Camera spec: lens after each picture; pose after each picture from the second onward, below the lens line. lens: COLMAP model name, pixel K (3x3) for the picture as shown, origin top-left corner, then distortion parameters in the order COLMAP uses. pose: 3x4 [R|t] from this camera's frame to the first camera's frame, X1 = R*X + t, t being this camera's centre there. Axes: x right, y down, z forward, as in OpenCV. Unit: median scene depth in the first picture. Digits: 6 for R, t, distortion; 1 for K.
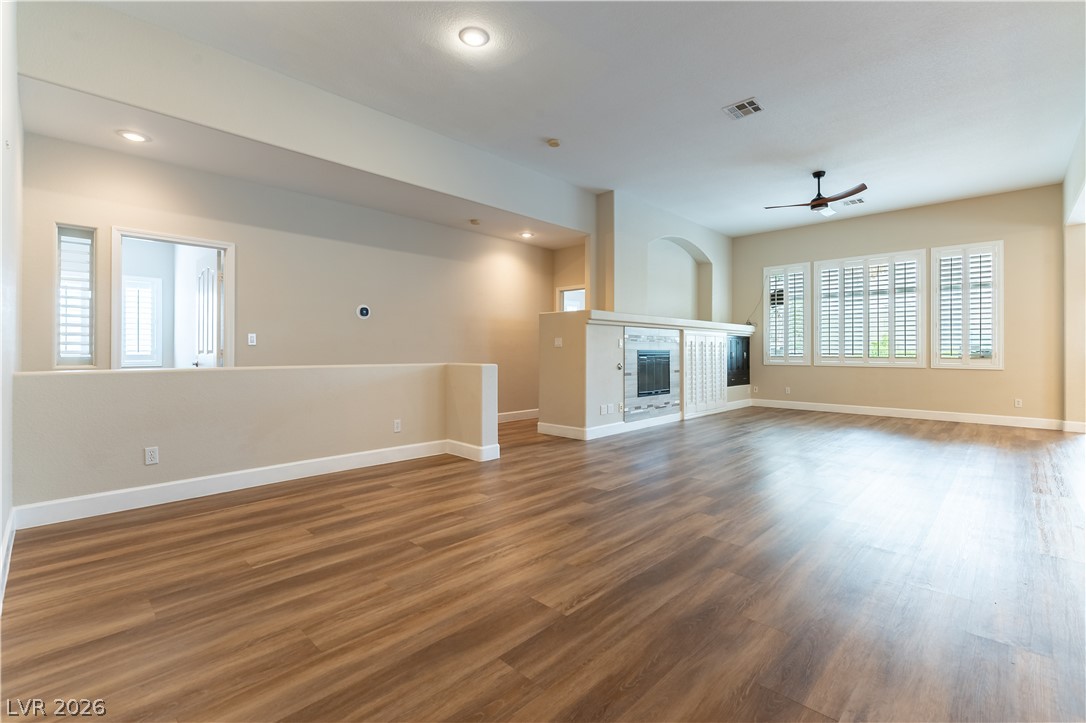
lens RADIAL K [[482.9, 0, 550.6], [0, 482.9, 350.9], [0, 0, 1]] dist [0.002127, 0.000084]
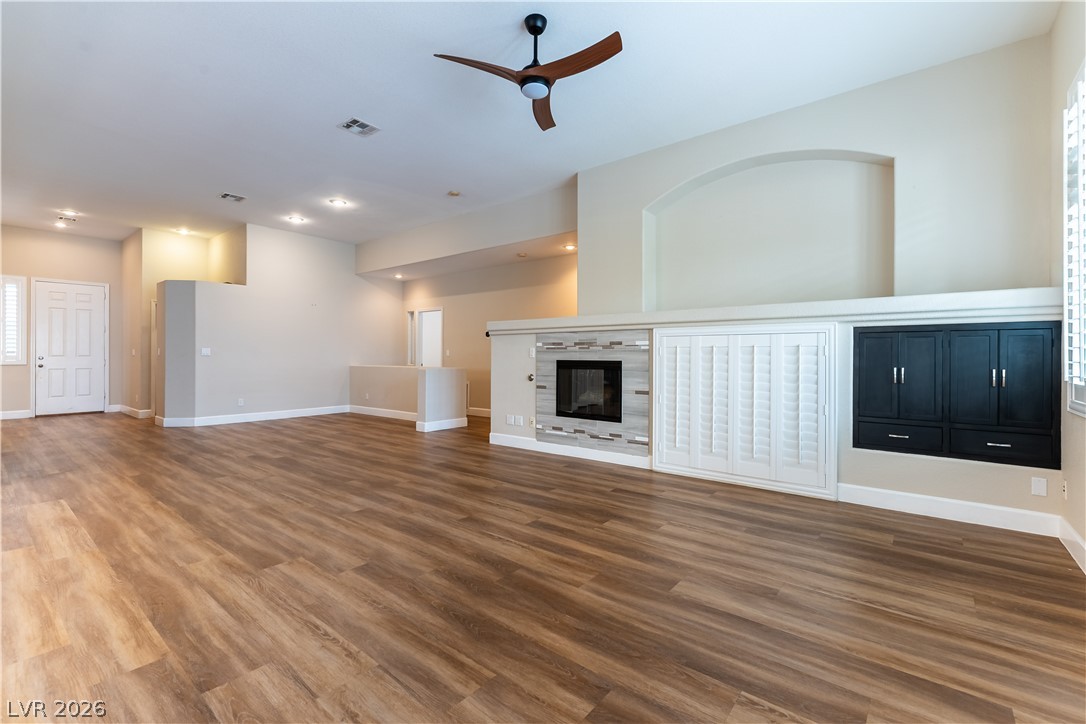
lens RADIAL K [[470.2, 0, 546.8], [0, 470.2, 353.9], [0, 0, 1]] dist [-0.001898, -0.000197]
pose [[0.086976, -0.005946, -0.996193, 2.021125], [-0.001909, 0.999979, -0.006135, -0.014906], [0.996209, 0.002436, 0.086962, 1.847904]]
